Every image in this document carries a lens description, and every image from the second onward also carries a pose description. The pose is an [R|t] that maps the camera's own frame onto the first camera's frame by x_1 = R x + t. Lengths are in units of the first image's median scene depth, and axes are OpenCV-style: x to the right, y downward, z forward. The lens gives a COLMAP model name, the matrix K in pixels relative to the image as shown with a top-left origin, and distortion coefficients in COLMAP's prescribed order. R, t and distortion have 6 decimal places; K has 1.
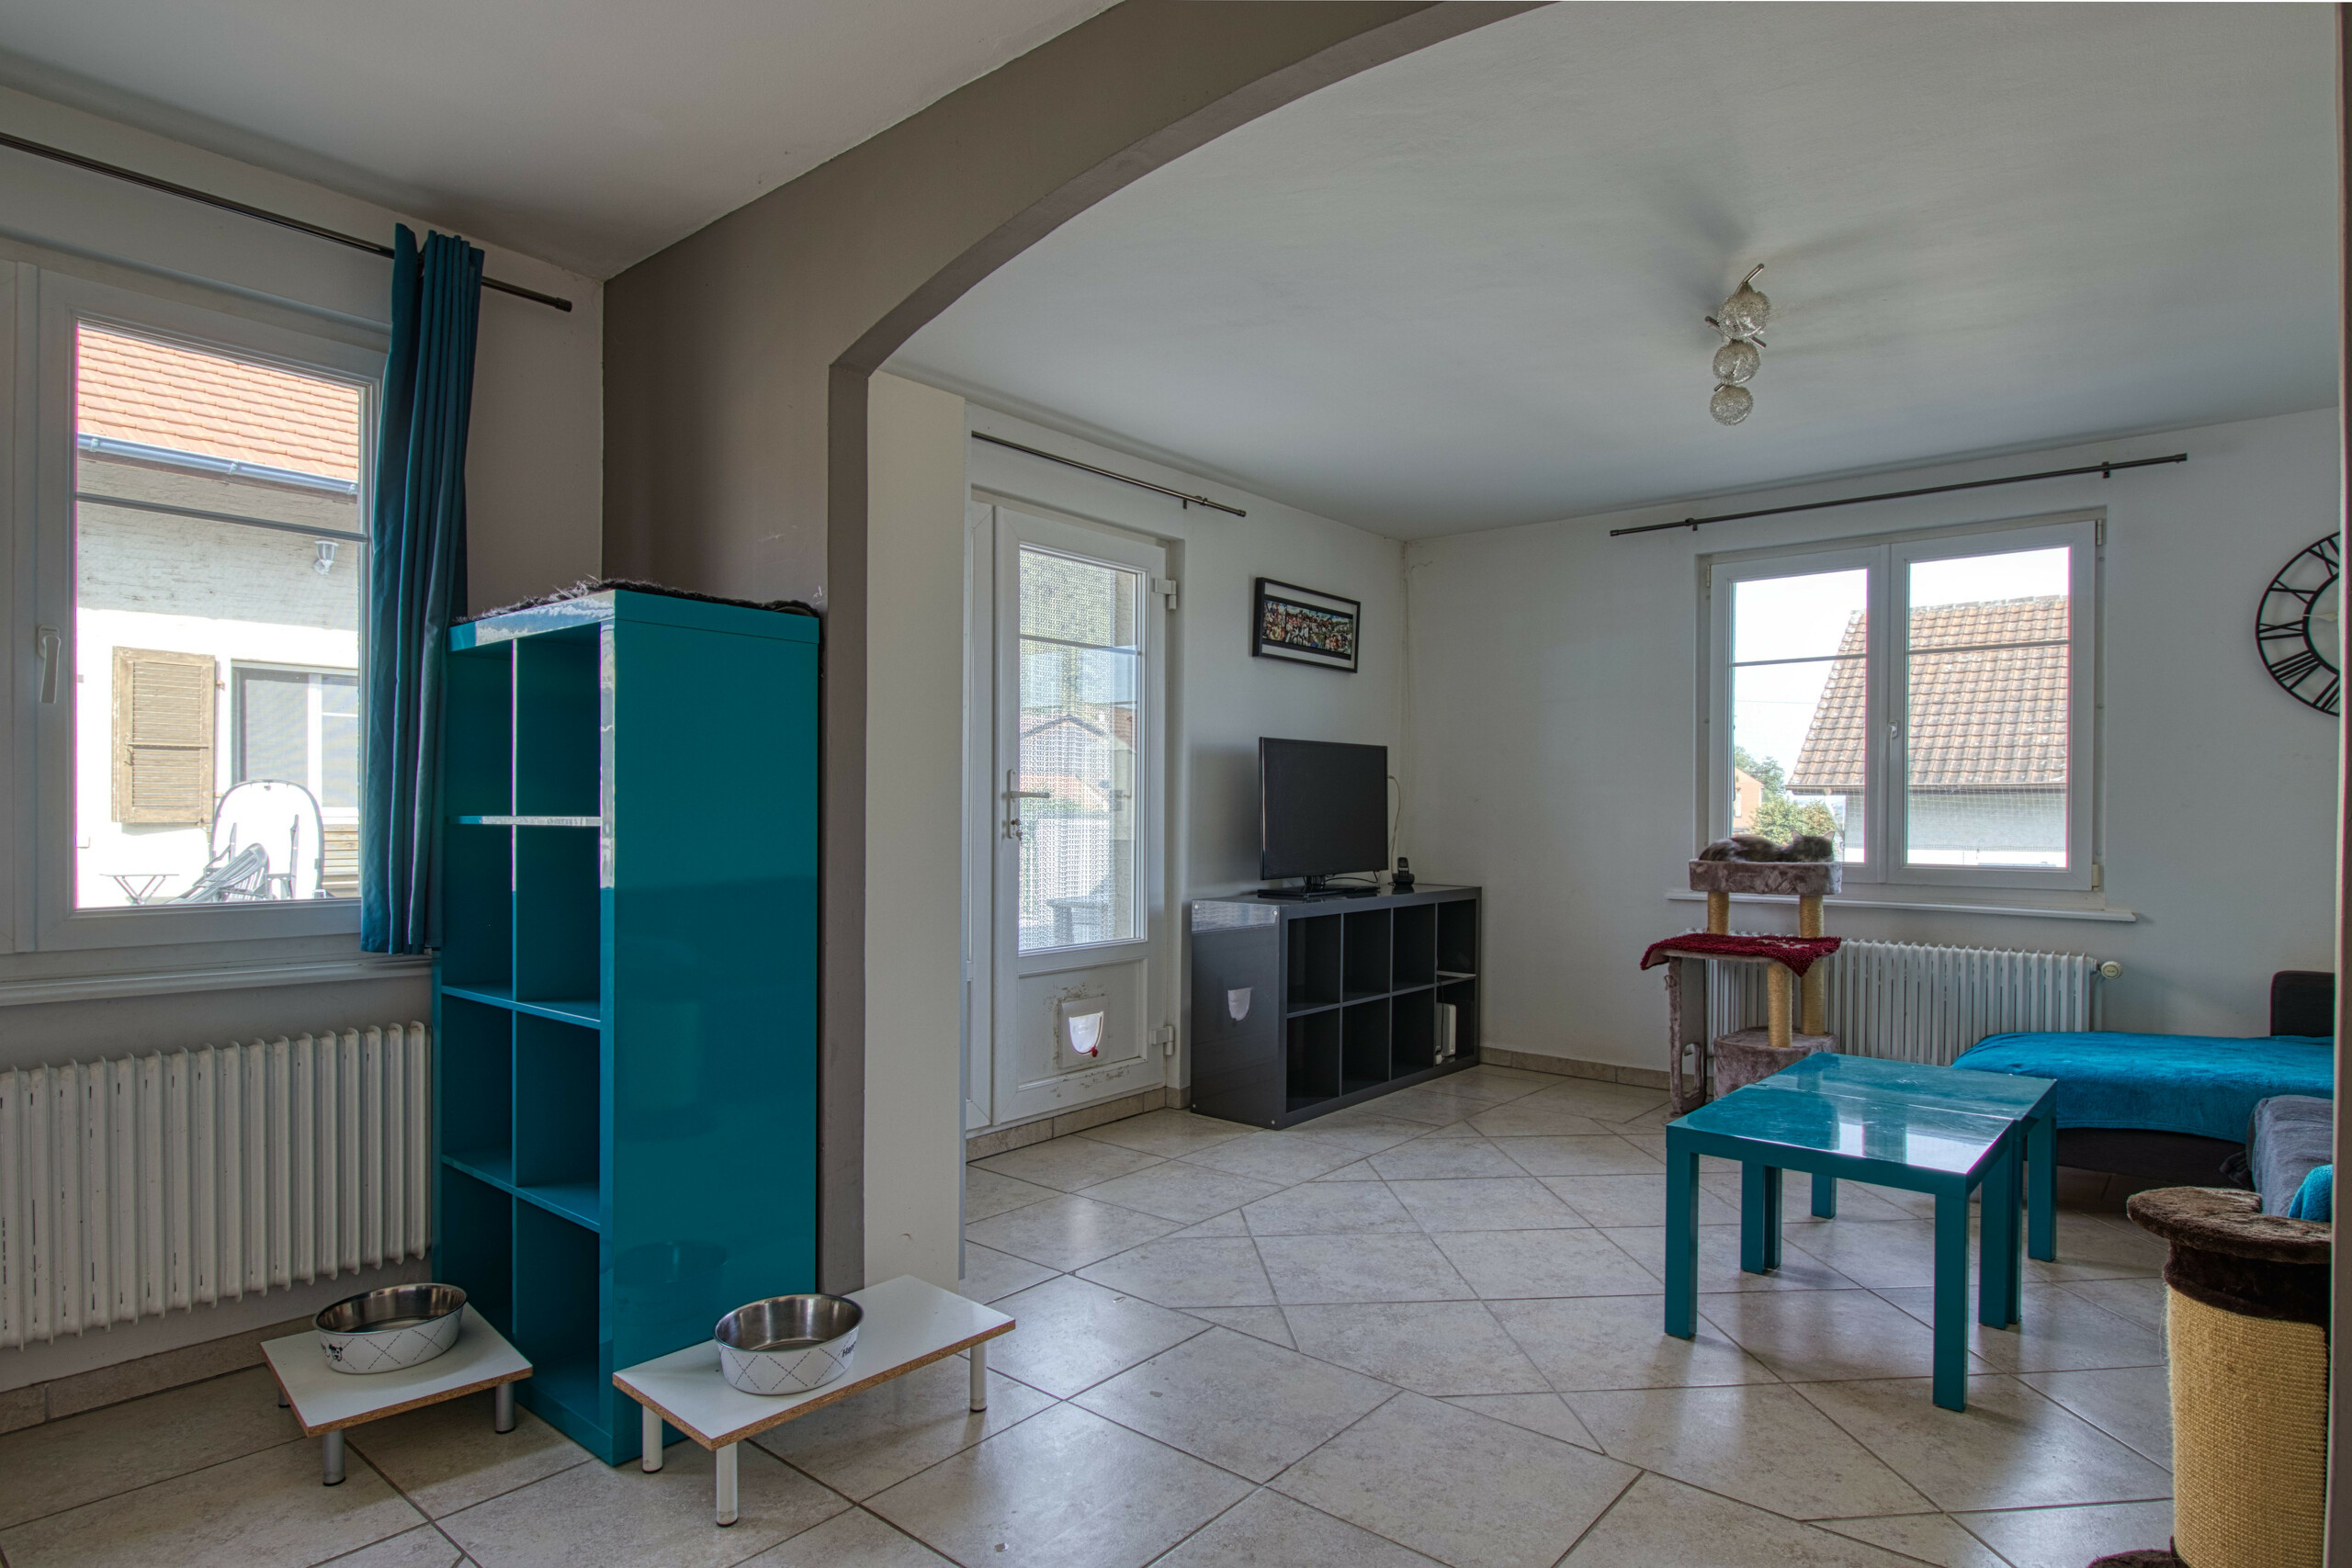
lens RADIAL K [[1311.1, 0, 1174.6], [0, 1311.1, 794.5], [0, 0, 1]] dist [0.001254, -0.008961]
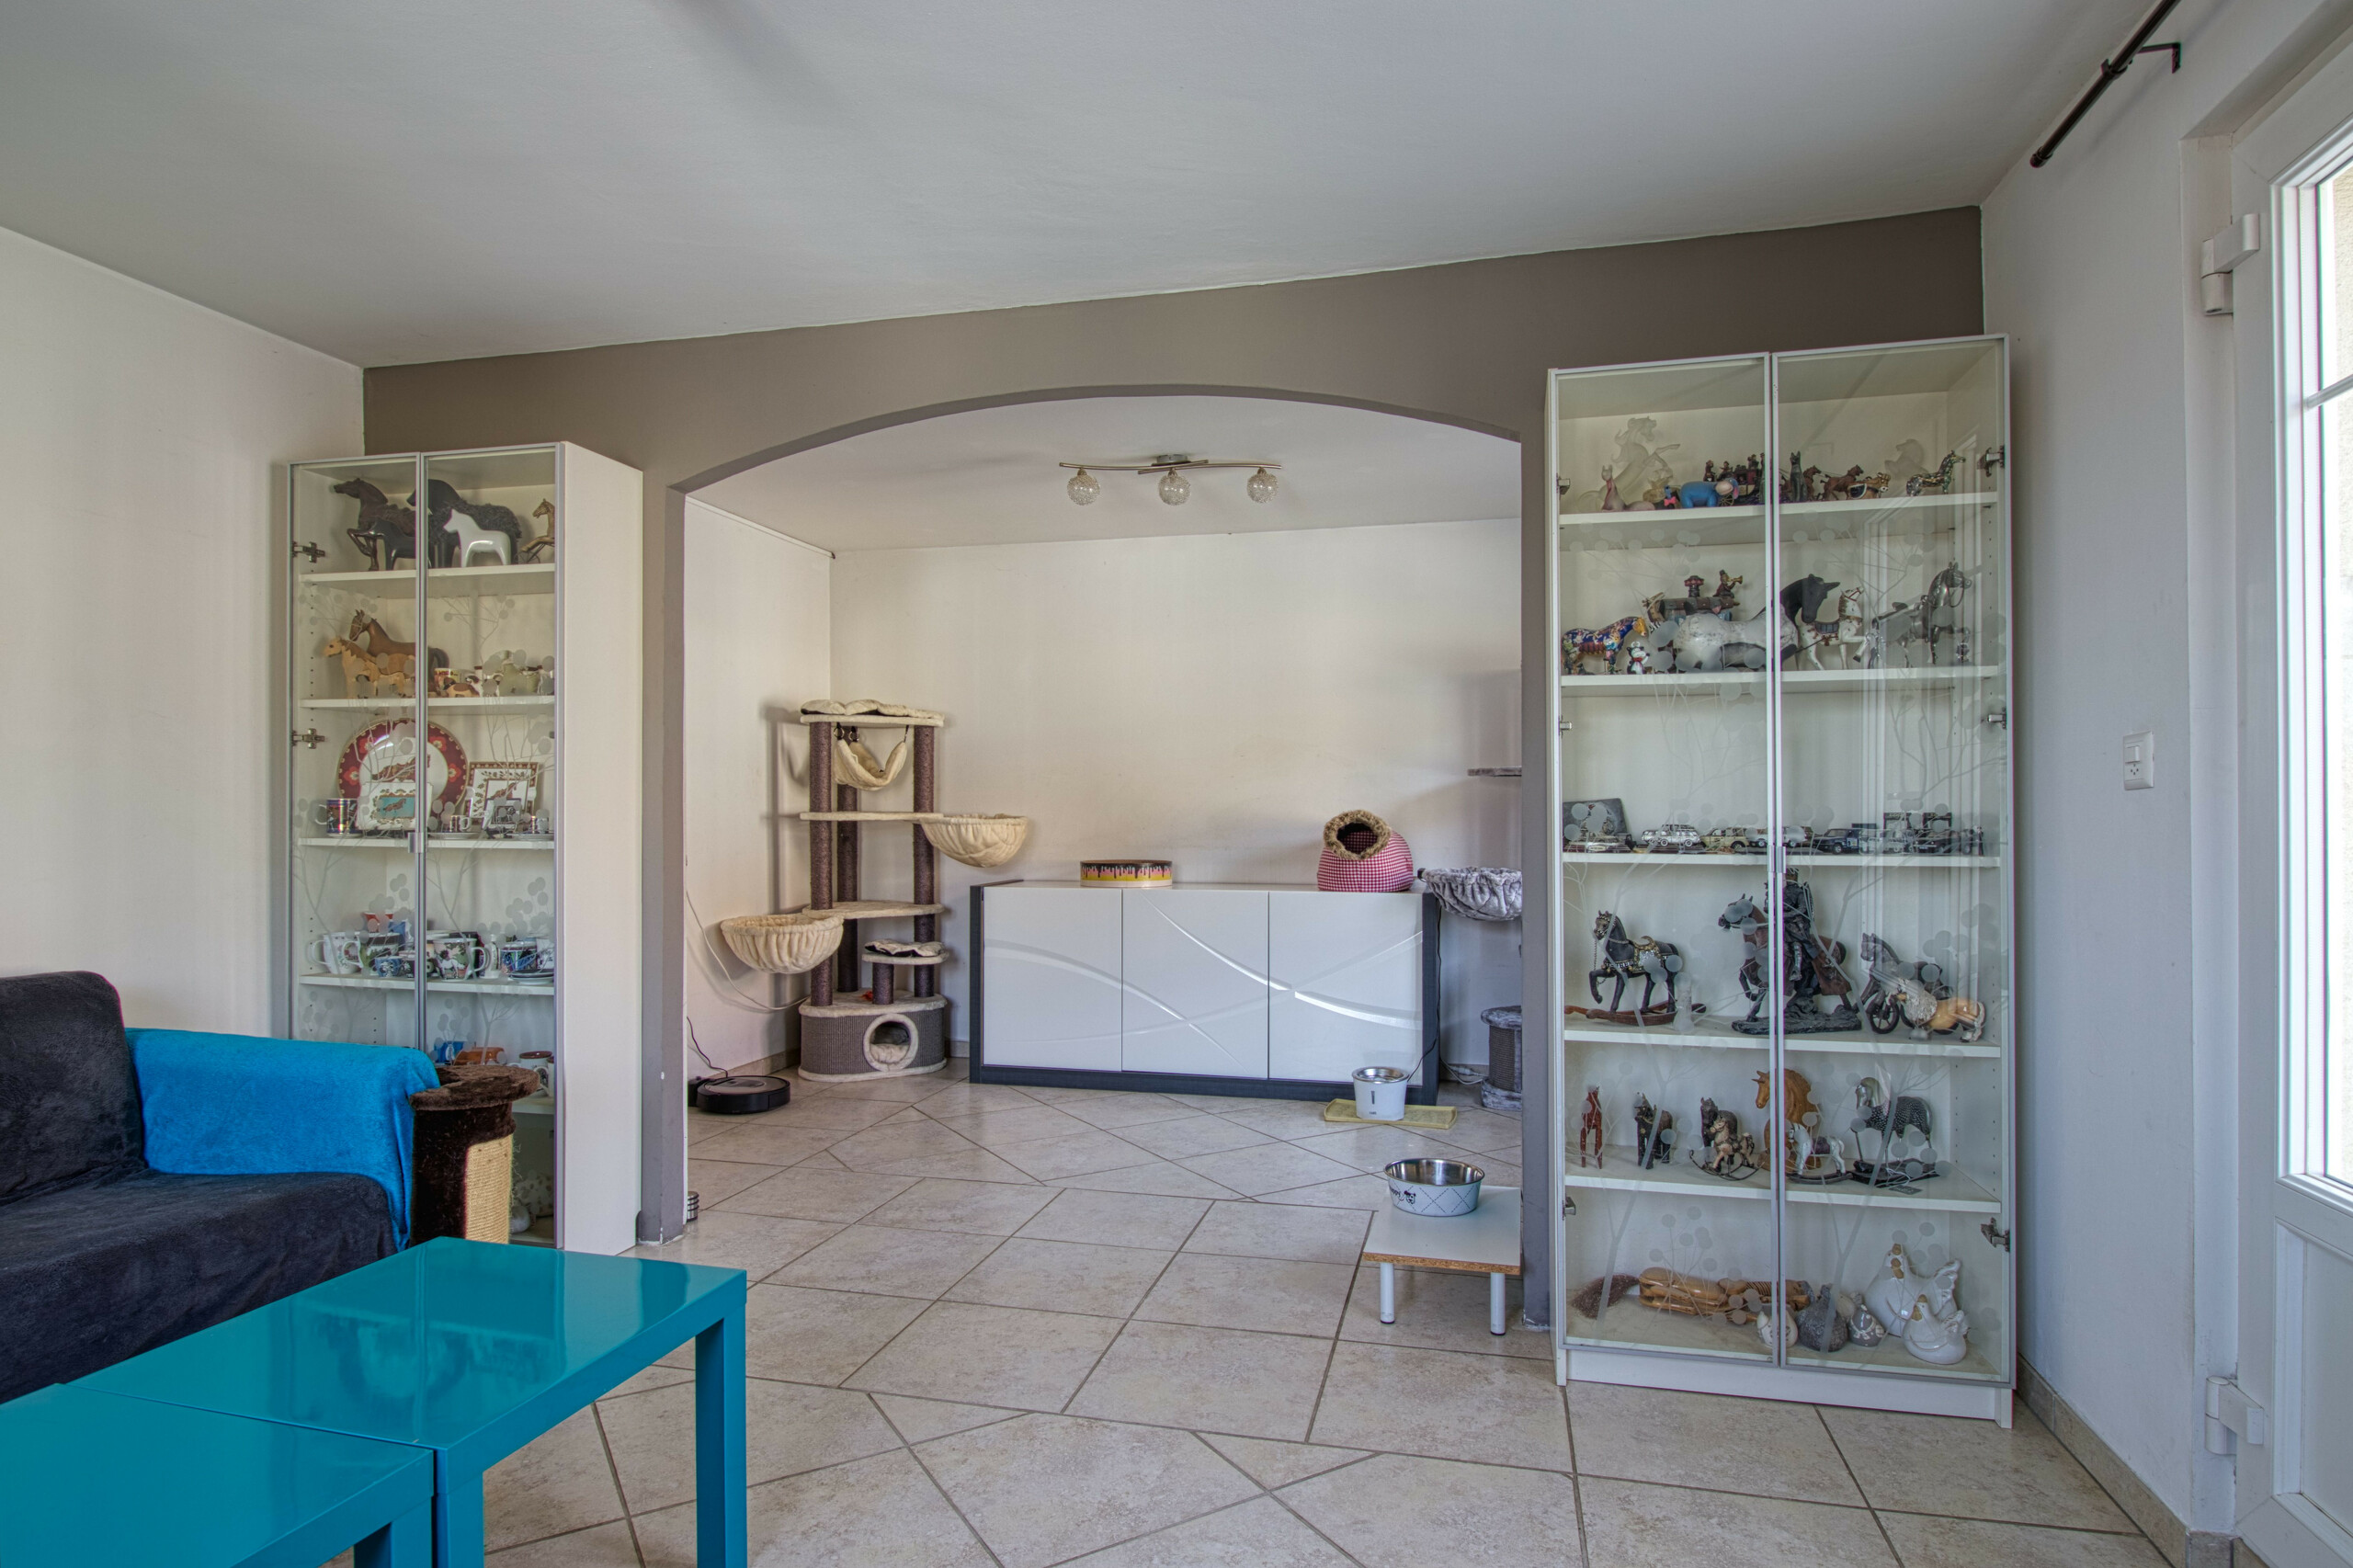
lens RADIAL K [[1311.7, 0, 1177.2], [0, 1311.7, 788.0], [0, 0, 1]] dist [0.001254, -0.008961]
pose [[-0.897250, -0.002154, -0.441518, 0.484428], [0.000346, 0.999984, -0.005582, -0.005504], [0.441523, -0.005161, -0.897235, 1.752014]]
